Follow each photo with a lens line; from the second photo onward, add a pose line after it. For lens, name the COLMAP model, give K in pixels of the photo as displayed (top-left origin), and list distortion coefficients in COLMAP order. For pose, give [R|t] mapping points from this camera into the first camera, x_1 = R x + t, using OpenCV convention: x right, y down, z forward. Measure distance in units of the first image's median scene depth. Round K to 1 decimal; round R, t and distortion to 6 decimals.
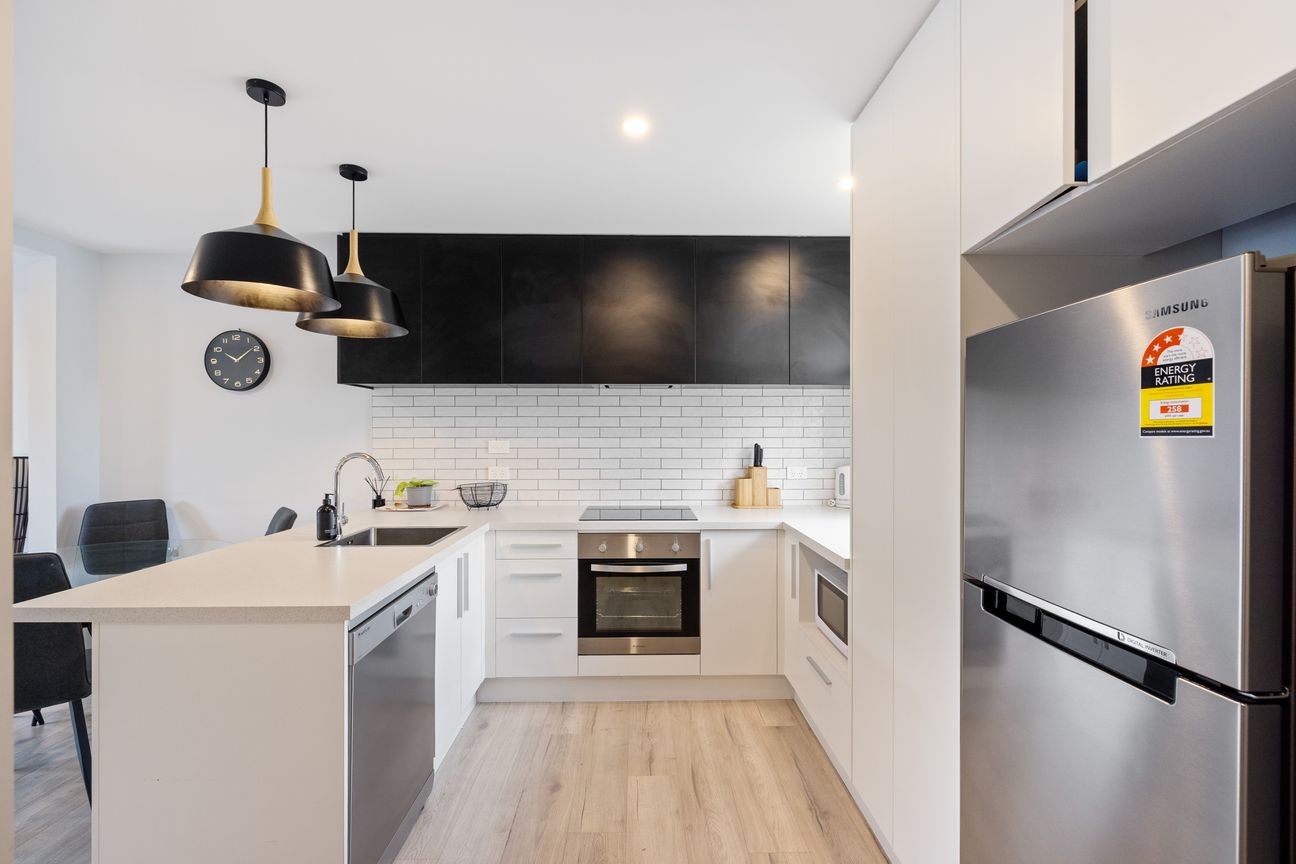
lens RADIAL K [[544.6, 0, 648.7], [0, 544.6, 436.7], [0, 0, 1]] dist [0.000890, 0.000083]
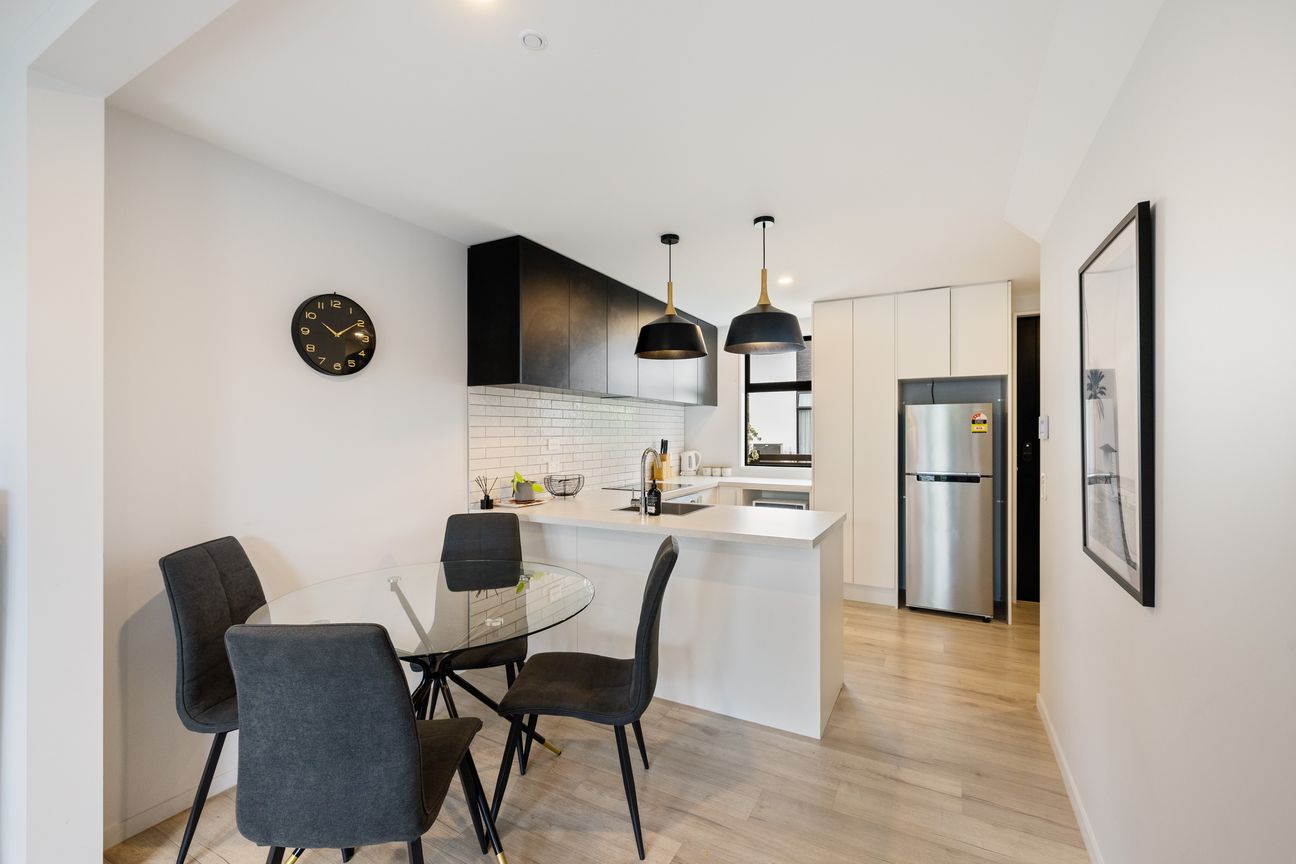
lens RADIAL K [[544.6, 0, 645.5], [0, 544.6, 427.4], [0, 0, 1]] dist [0.000890, 0.000083]
pose [[0.498114, 0.007860, 0.867076, -1.192296], [0.004372, 0.999923, -0.011575, -0.002320], [-0.867101, 0.009557, 0.498041, 0.260811]]
